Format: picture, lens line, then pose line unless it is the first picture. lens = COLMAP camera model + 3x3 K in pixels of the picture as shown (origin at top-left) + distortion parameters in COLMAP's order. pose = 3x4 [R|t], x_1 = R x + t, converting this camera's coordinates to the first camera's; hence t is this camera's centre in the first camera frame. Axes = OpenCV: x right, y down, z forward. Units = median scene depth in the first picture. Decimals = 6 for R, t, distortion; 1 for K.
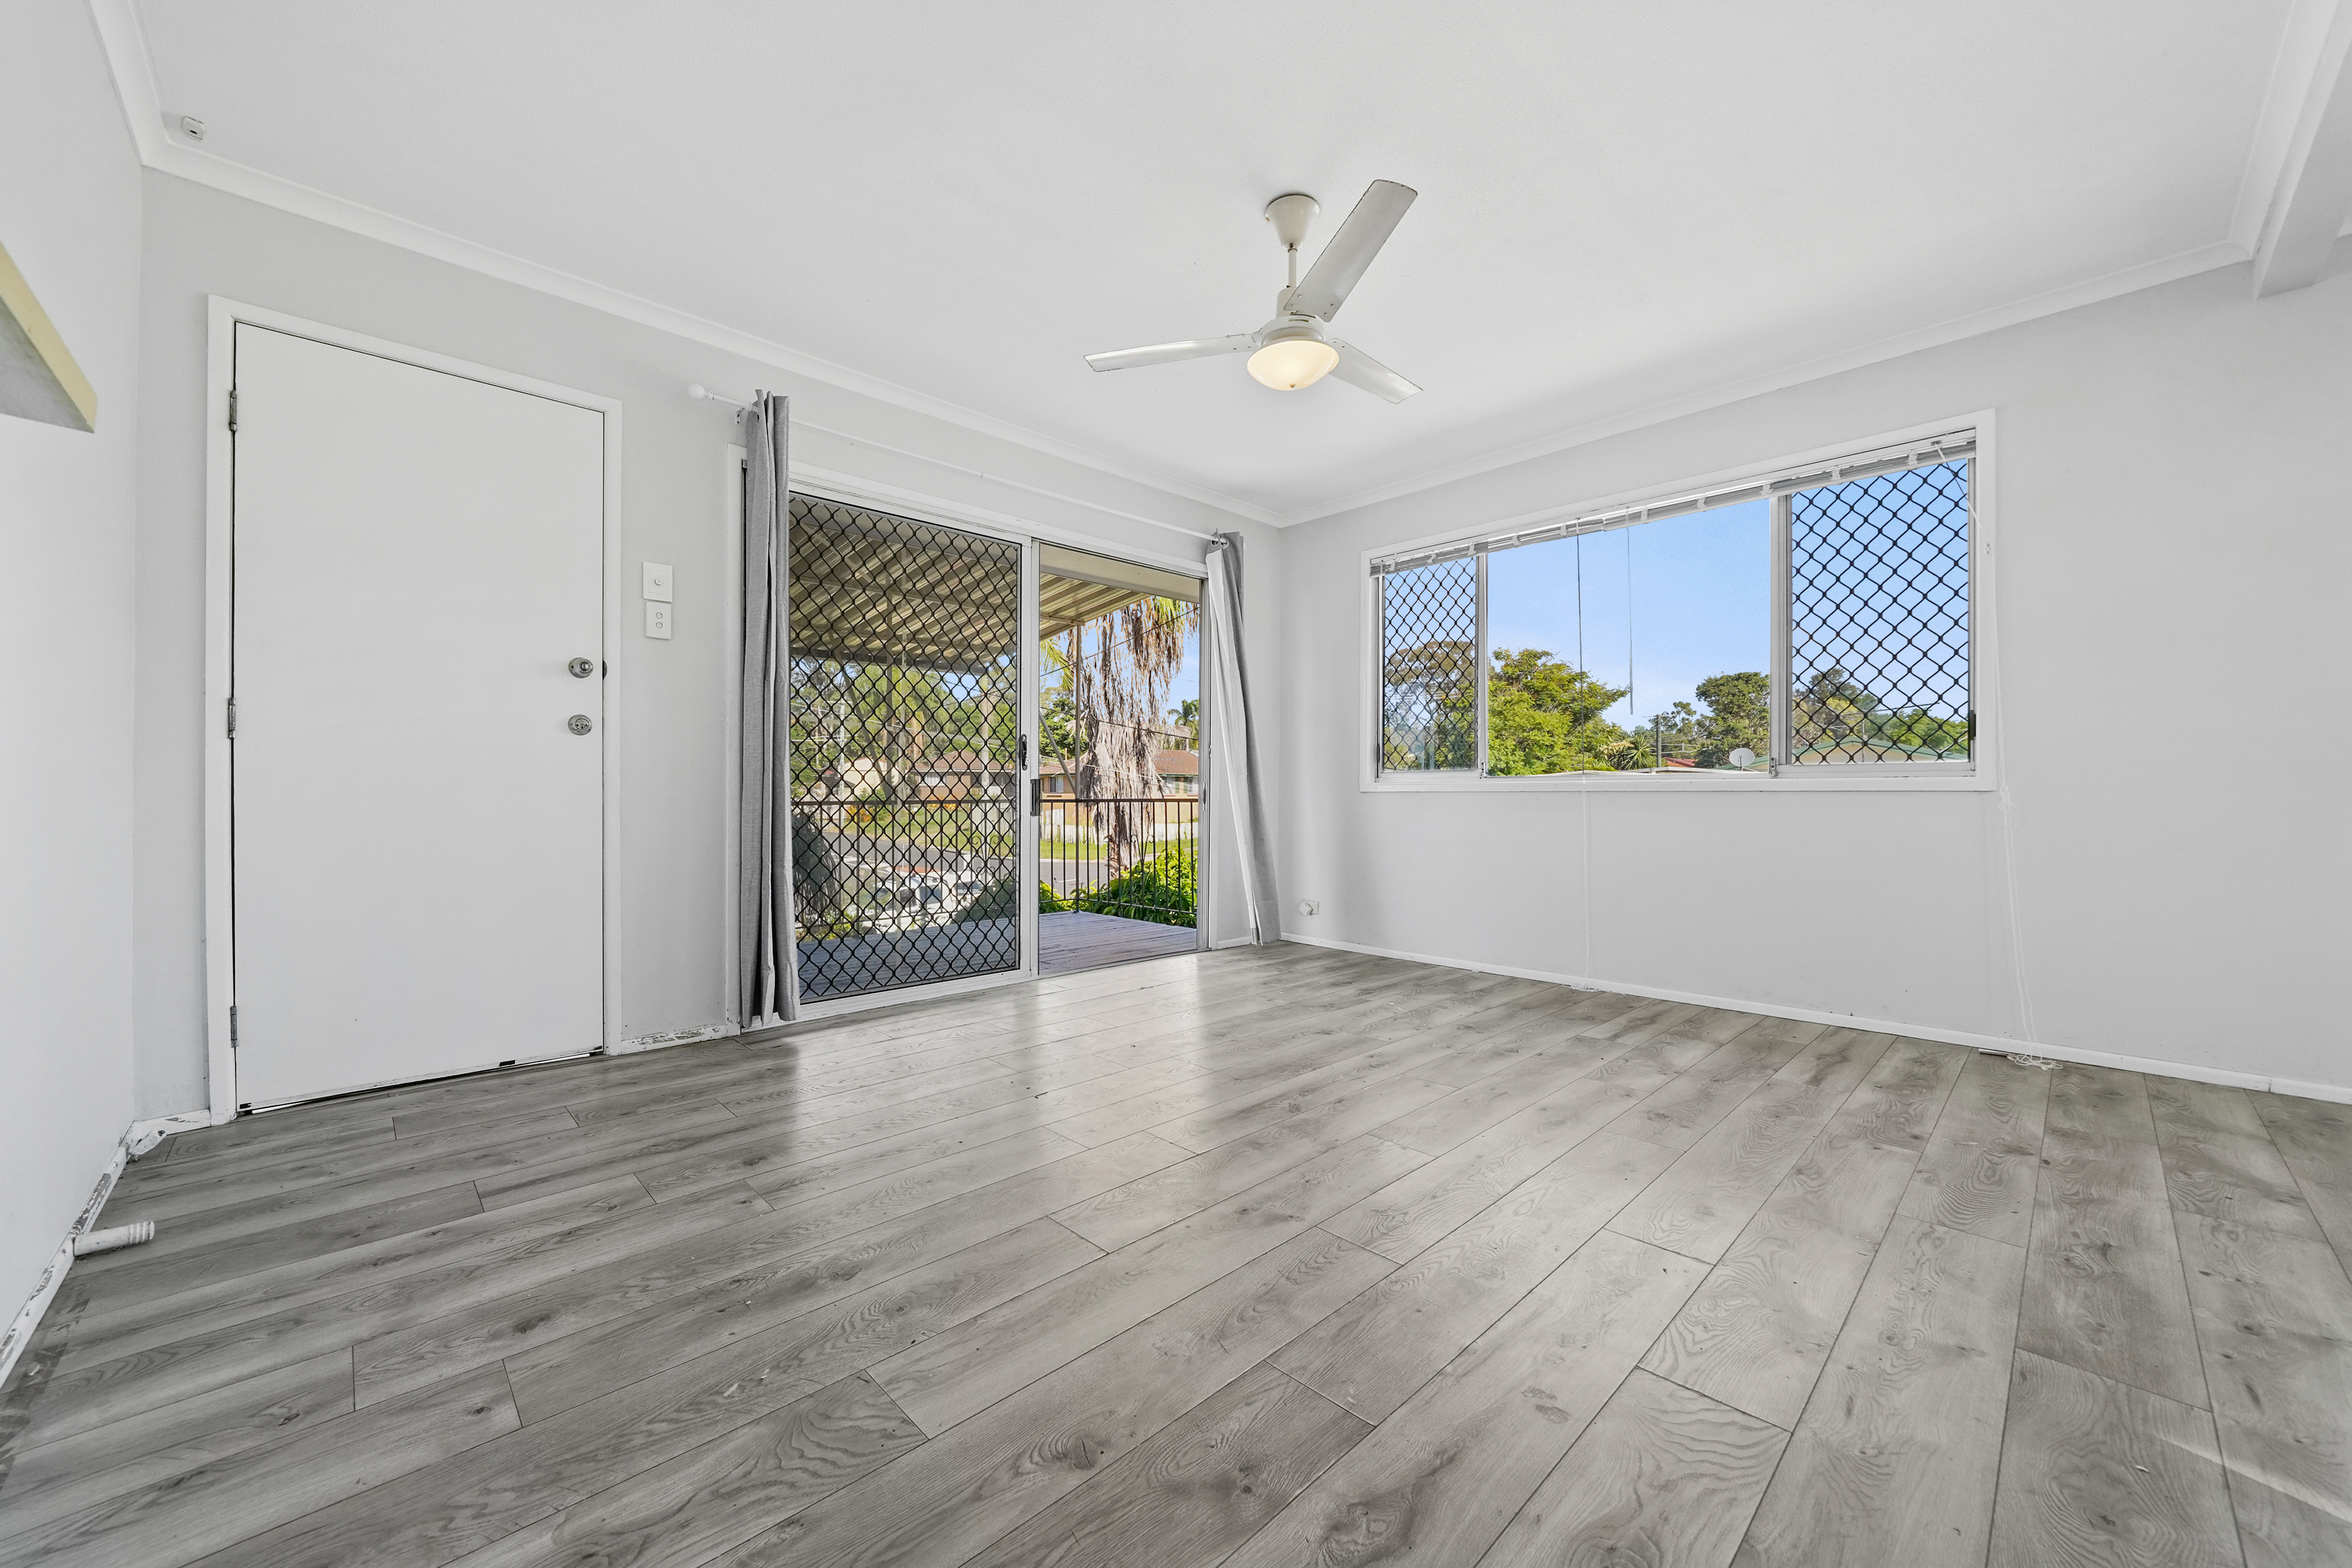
lens RADIAL K [[871.3, 0, 1168.5], [0, 871.3, 787.6], [0, 0, 1]] dist [0.000698, 0.000023]
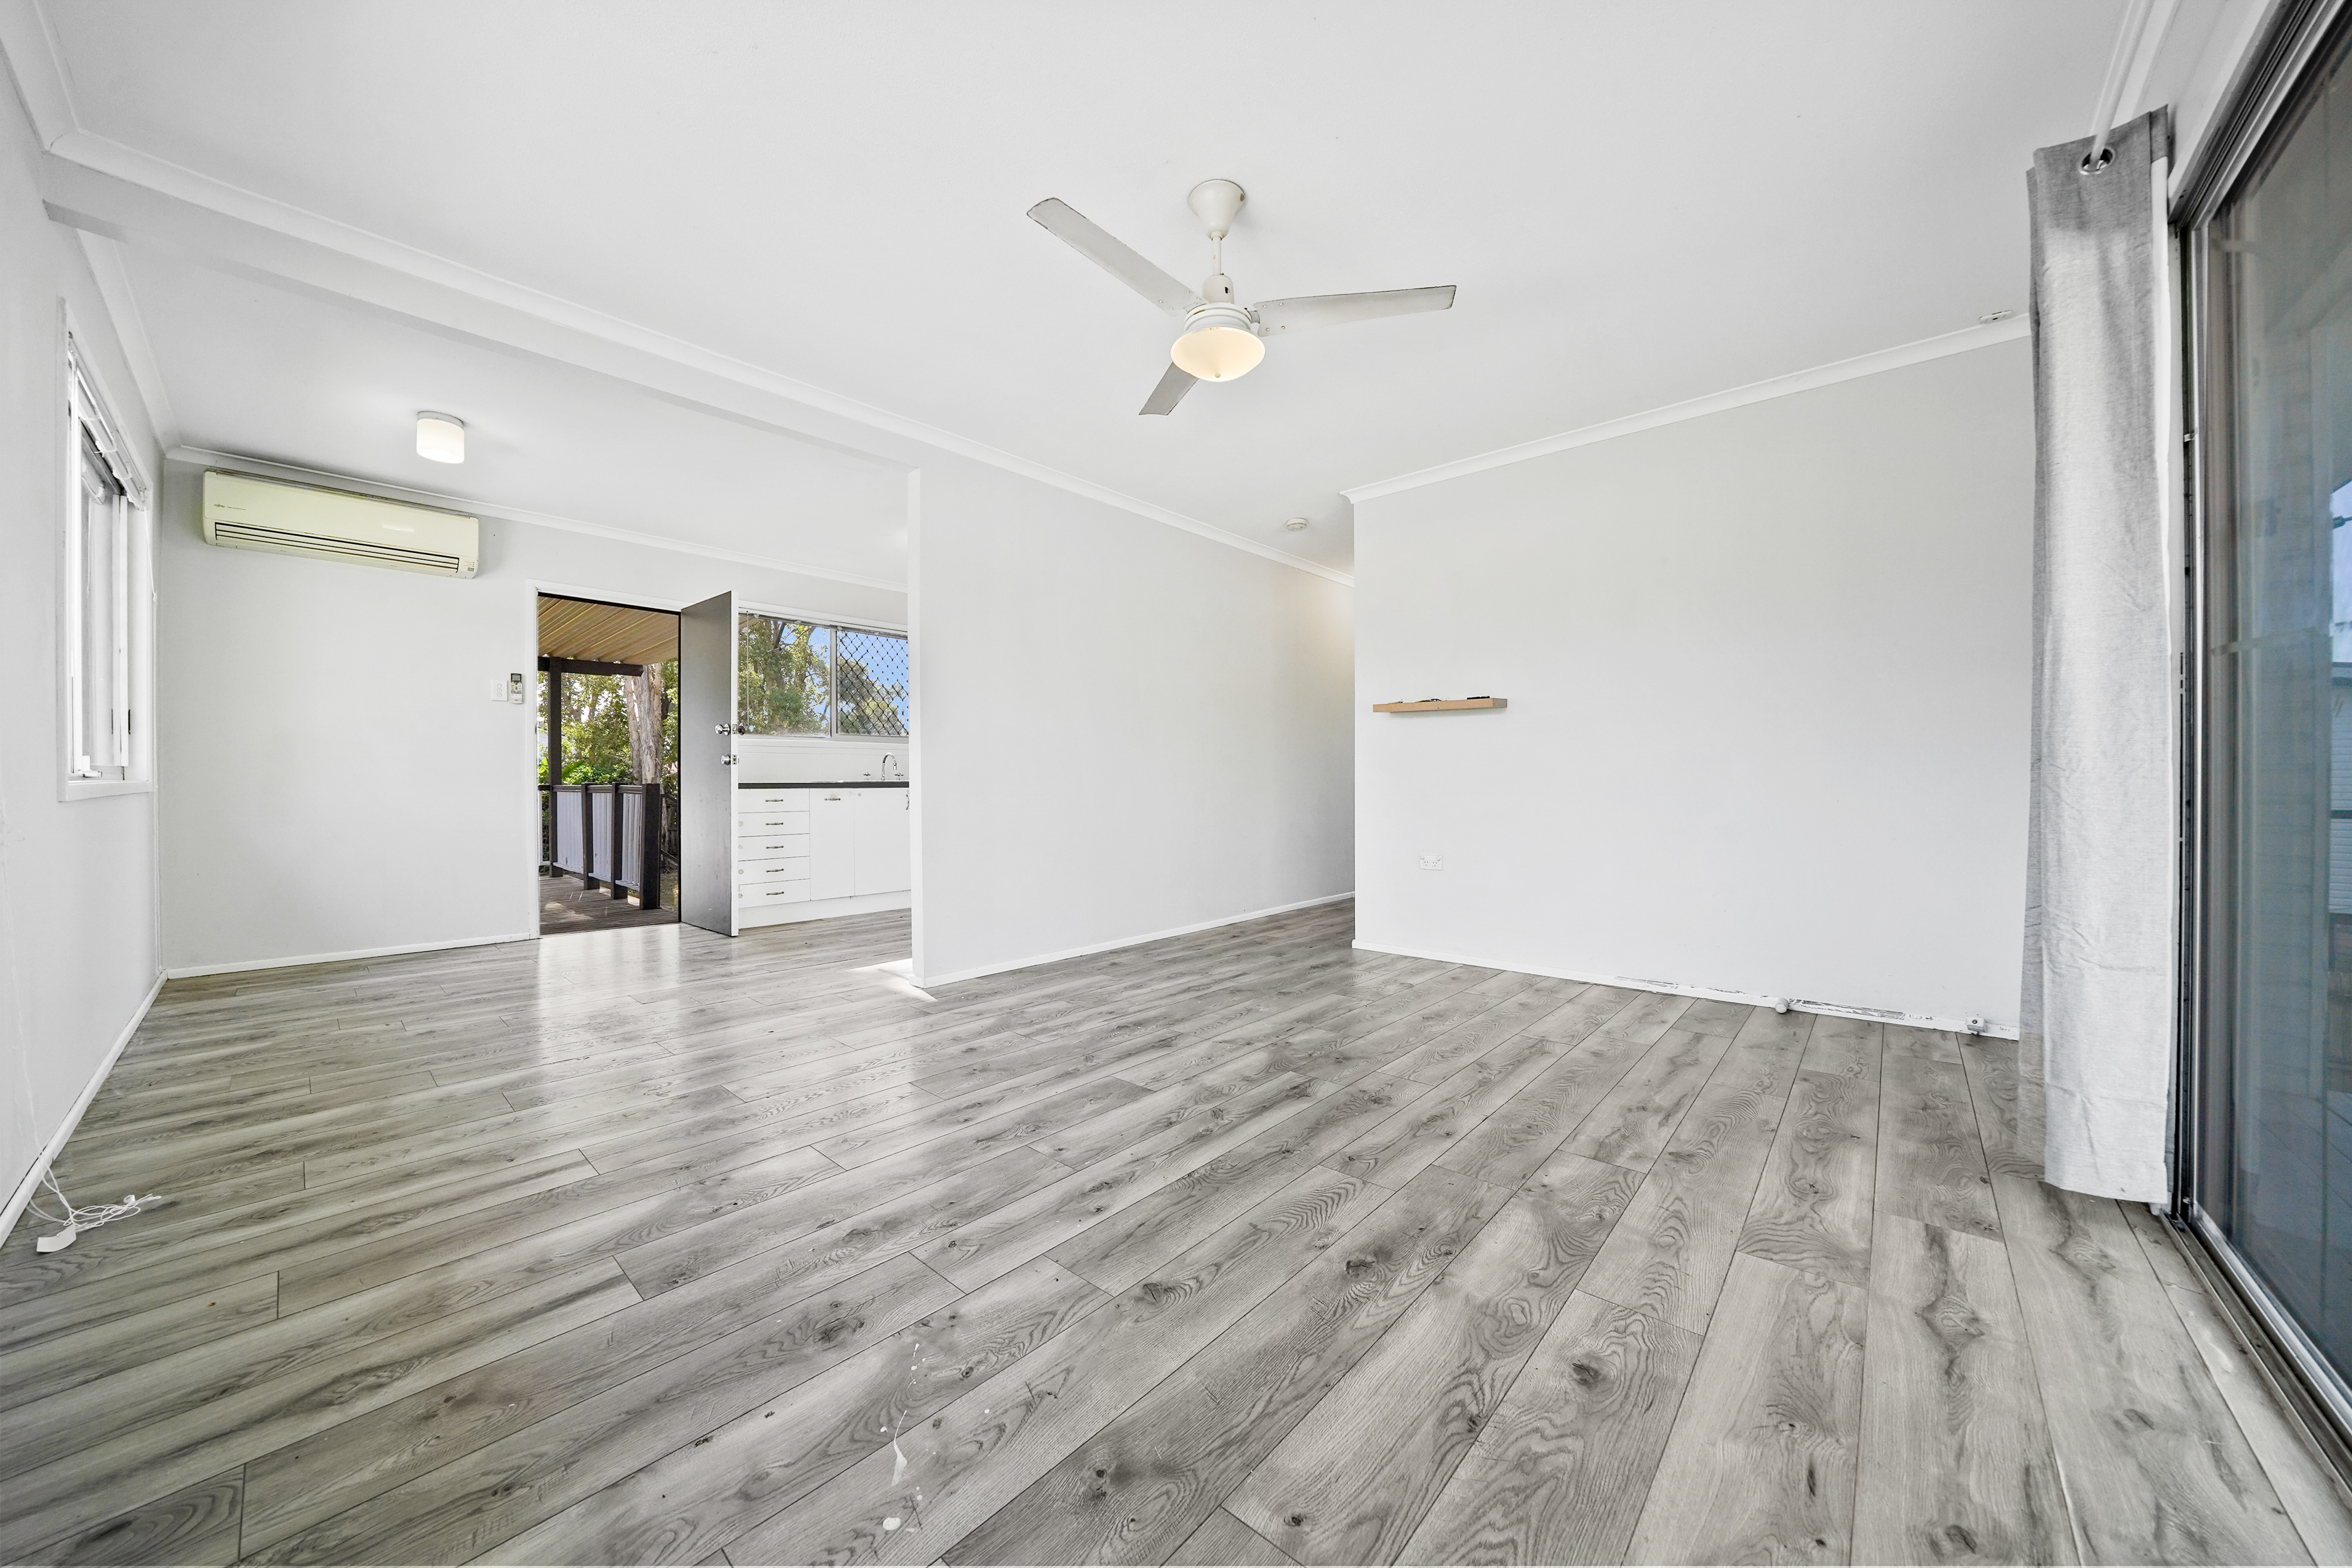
lens RADIAL K [[827.1, 0, 1179.4], [0, 827.1, 787.0], [0, 0, 1]] dist [-0.017750, -0.000042]
pose [[-0.995599, 0.003259, -0.093657, 0.275380], [0.003110, 0.999994, 0.001745, -0.007599], [0.093662, 0.001446, -0.995603, 1.939716]]
